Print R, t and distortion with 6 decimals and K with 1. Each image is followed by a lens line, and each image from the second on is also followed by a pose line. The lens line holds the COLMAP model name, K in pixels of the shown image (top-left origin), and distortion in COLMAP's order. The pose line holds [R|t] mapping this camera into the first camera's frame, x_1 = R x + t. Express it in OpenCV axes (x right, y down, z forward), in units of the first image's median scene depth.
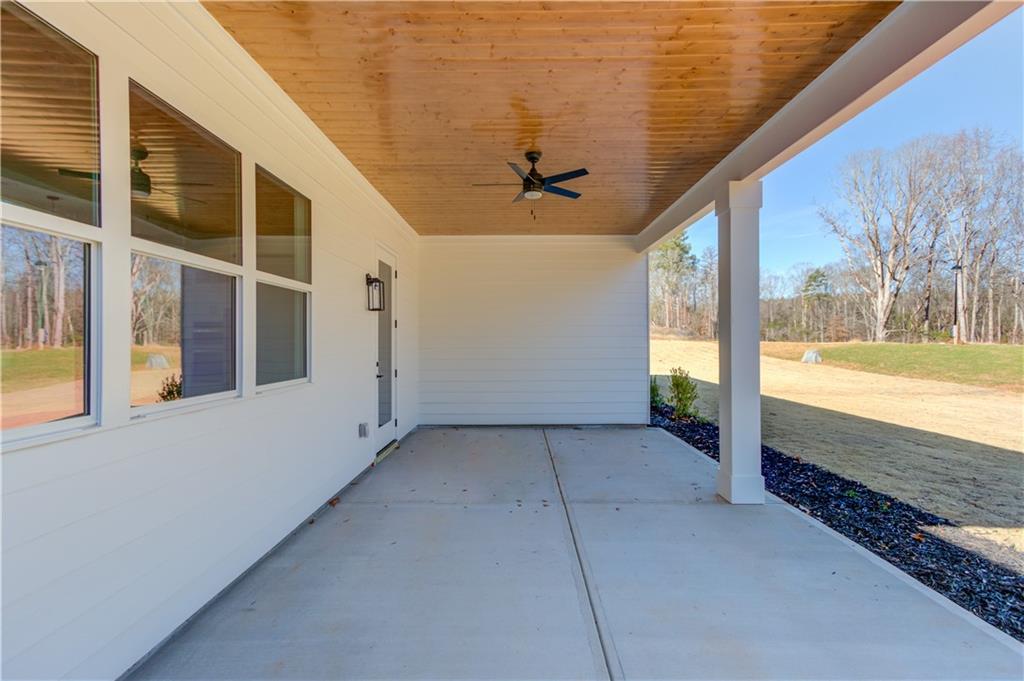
lens RADIAL K [[473.8, 0, 509.5], [0, 473.8, 339.8], [0, 0, 1]] dist [0.026821, 0.000280]
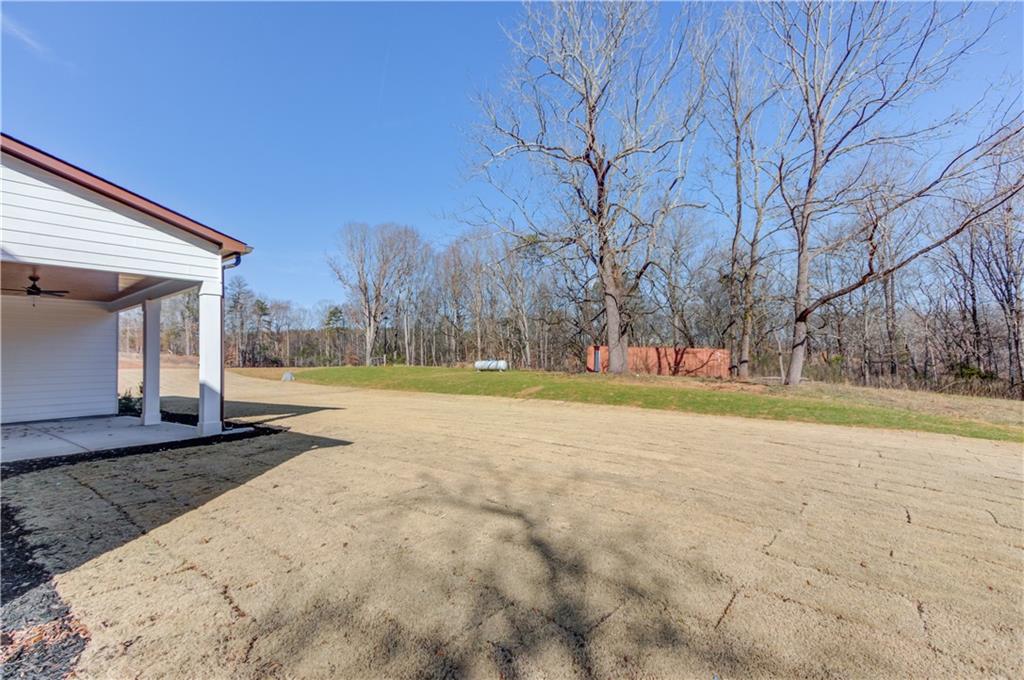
lens RADIAL K [[473.8, 0, 509.5], [0, 473.8, 339.3], [0, 0, 1]] dist [0.026821, 0.000280]
pose [[0.620368, 0.025142, 0.783908, -0.021509], [0.022568, 0.998500, -0.049884, 0.003088], [-0.783986, 0.048638, 0.618870, -0.132047]]
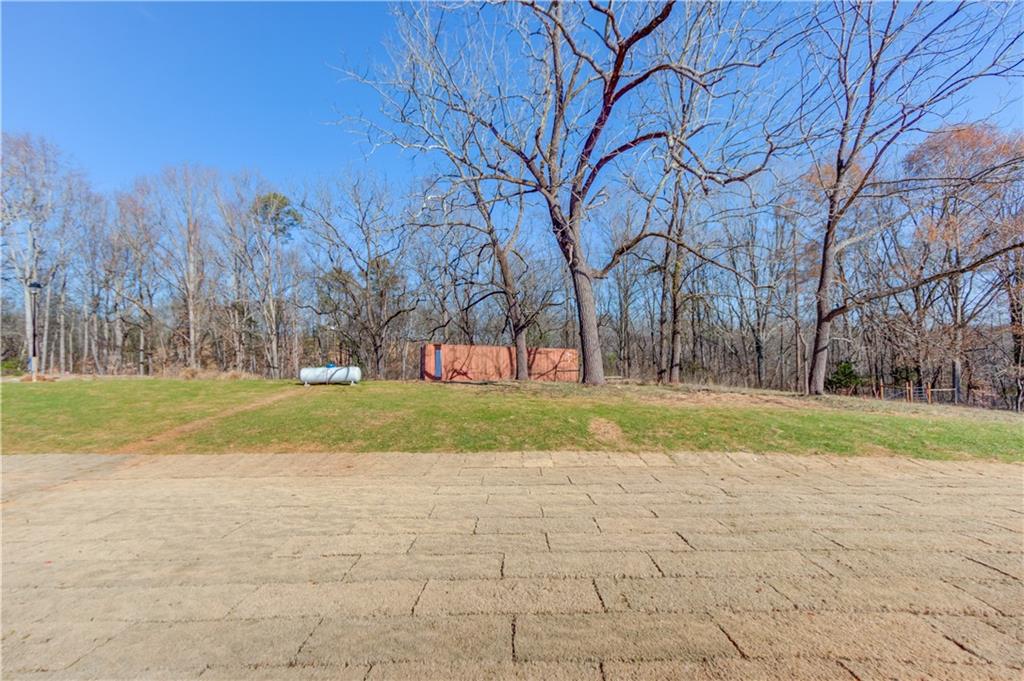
lens RADIAL K [[473.8, 0, 509.5], [0, 473.8, 339.8], [0, 0, 1]] dist [0.026821, 0.000280]
pose [[0.031180, 0.023542, 0.999236, 0.060603], [0.027182, 0.999333, -0.024393, -0.007682], [-0.999144, 0.027922, 0.030519, 0.081699]]
